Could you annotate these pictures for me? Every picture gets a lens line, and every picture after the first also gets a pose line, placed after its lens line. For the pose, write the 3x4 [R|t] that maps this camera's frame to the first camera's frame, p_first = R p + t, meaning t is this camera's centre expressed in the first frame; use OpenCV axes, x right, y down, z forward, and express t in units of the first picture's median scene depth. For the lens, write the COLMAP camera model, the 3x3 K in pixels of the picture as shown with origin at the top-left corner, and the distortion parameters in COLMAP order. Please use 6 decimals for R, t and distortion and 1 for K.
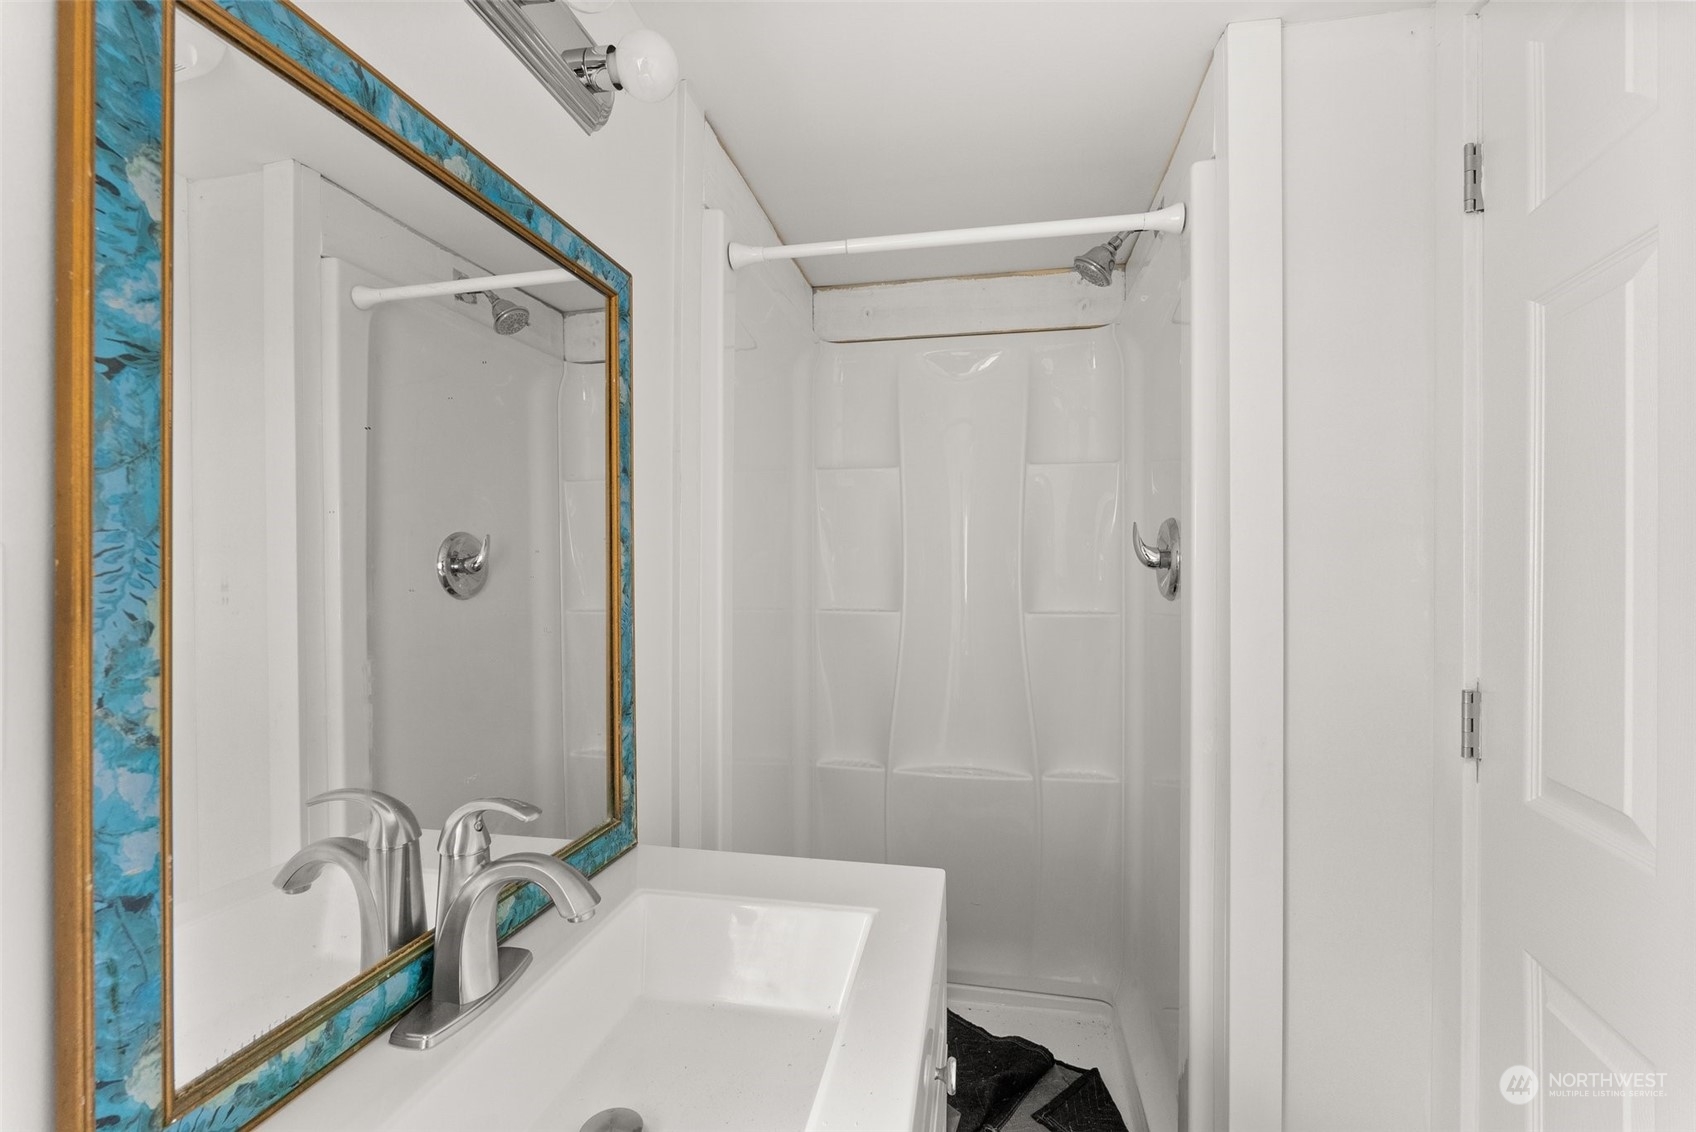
lens RADIAL K [[760.1, 0, 847.1], [0, 760.1, 566.9], [0, 0, 1]] dist [0.000516, 0.000052]
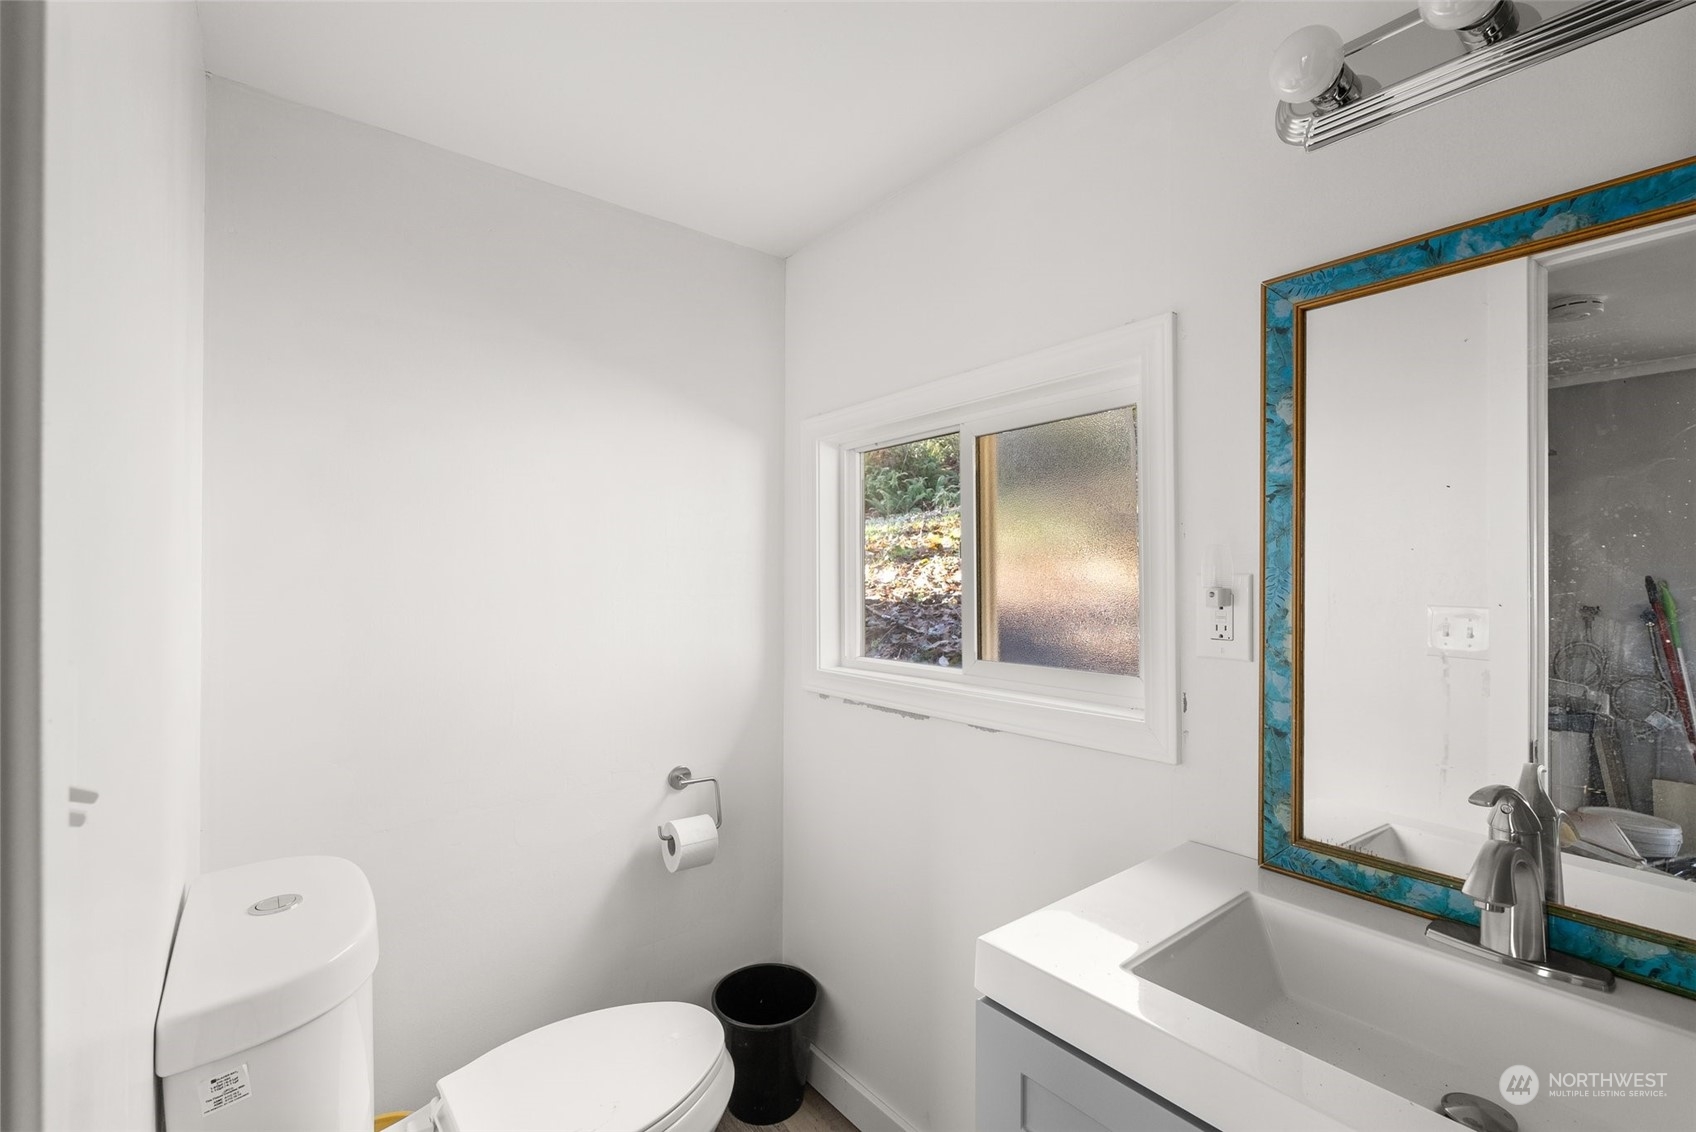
lens RADIAL K [[760.1, 0, 849.8], [0, 760.1, 569.4], [0, 0, 1]] dist [0.000516, 0.000052]
pose [[-0.661316, -0.001552, -0.750106, 1.584695], [-0.000469, 0.999999, -0.001655, -0.037498], [0.750108, -0.000743, -0.661315, 1.525667]]
